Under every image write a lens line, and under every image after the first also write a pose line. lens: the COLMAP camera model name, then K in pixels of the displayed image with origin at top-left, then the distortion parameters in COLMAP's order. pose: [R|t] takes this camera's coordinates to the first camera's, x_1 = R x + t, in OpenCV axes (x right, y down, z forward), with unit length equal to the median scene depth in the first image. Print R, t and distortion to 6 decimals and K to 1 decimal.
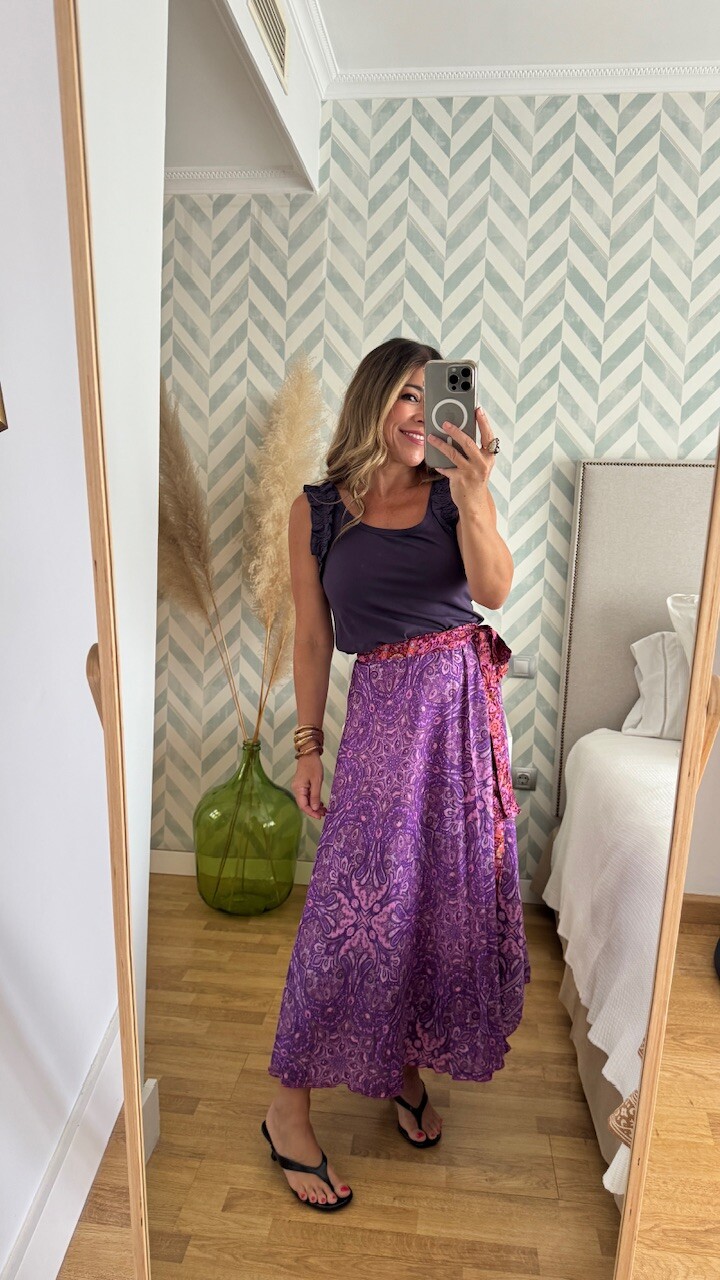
lens RADIAL K [[888.1, 0, 354.0], [0, 888.1, 641.4], [0, 0, 1]] dist [0.043432, -0.059633]
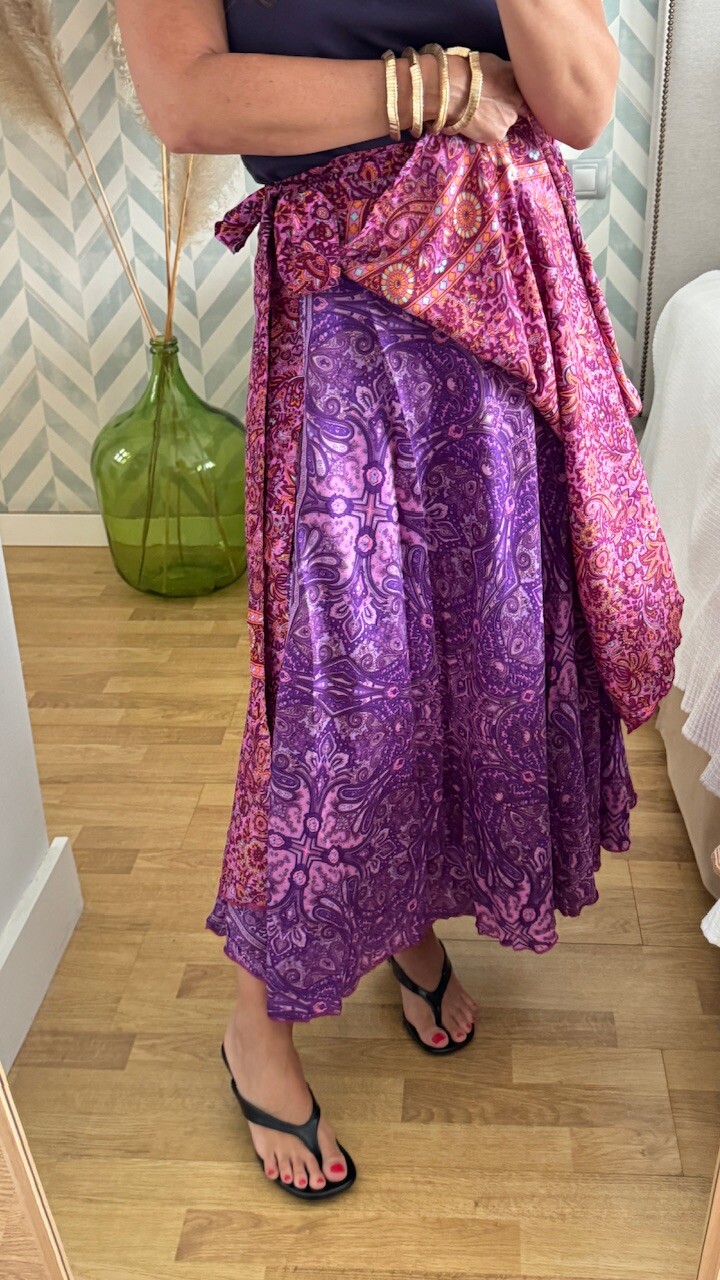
lens RADIAL K [[1218.8, 0, 373.9], [0, 1218.8, 673.0], [0, 0, 1]] dist [-0.003013, 0.000000]
pose [[0.996886, -0.078858, -0.000309, 0.016732], [0.073367, 0.926014, 0.370292, 0.022953], [-0.028915, -0.369161, 0.928915, 0.096170]]
